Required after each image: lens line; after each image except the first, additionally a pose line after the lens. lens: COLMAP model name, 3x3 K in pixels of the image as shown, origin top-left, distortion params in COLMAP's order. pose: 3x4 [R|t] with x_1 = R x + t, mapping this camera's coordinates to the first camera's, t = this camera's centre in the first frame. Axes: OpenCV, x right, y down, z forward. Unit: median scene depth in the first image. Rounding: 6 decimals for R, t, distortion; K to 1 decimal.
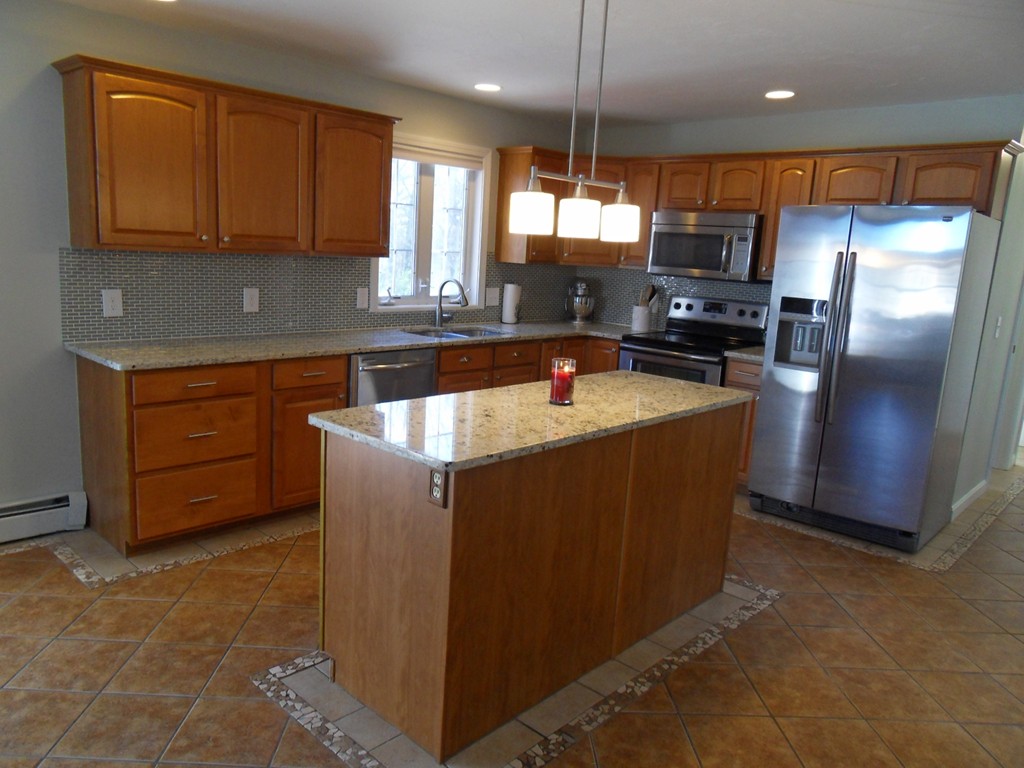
lens RADIAL K [[767.7, 0, 501.4], [0, 767.7, 383.9], [0, 0, 1]] dist [-0.004459, 0.002372]
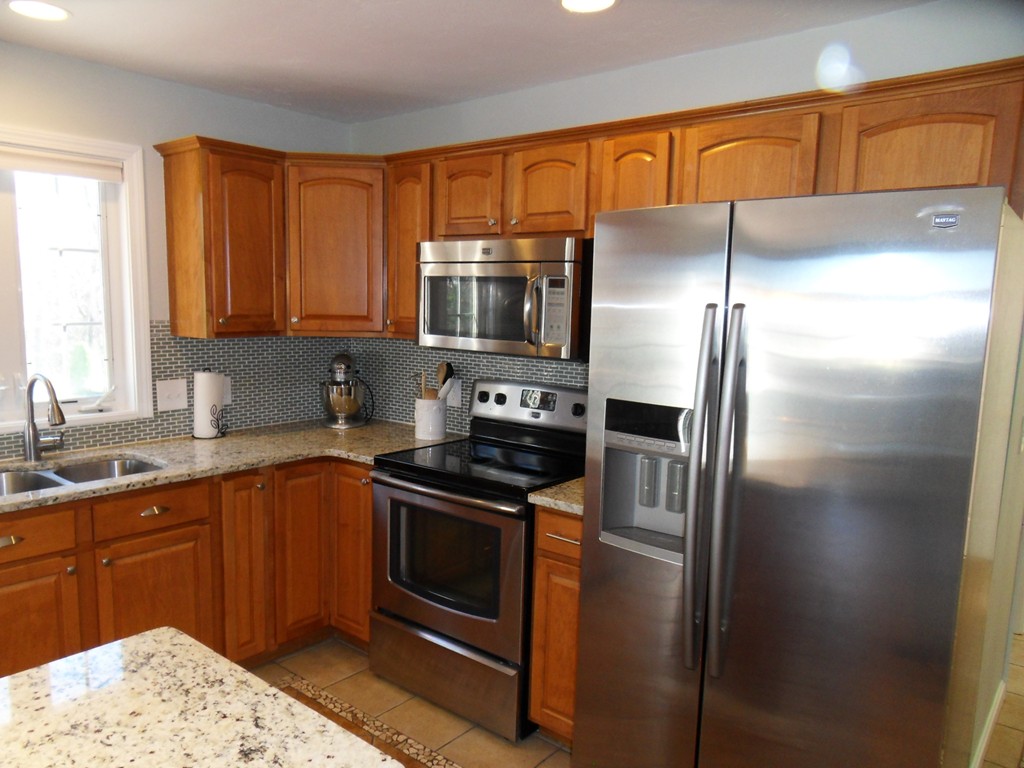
lens RADIAL K [[732.3, 0, 508.2], [0, 732.3, 386.5], [0, 0, 1]] dist [0.000399, 0.008486]
pose [[0.997794, -0.043009, 0.050579, 0.238373], [0.045767, 0.997453, -0.054698, -0.083725], [-0.048097, 0.056893, 0.997221, 0.459689]]
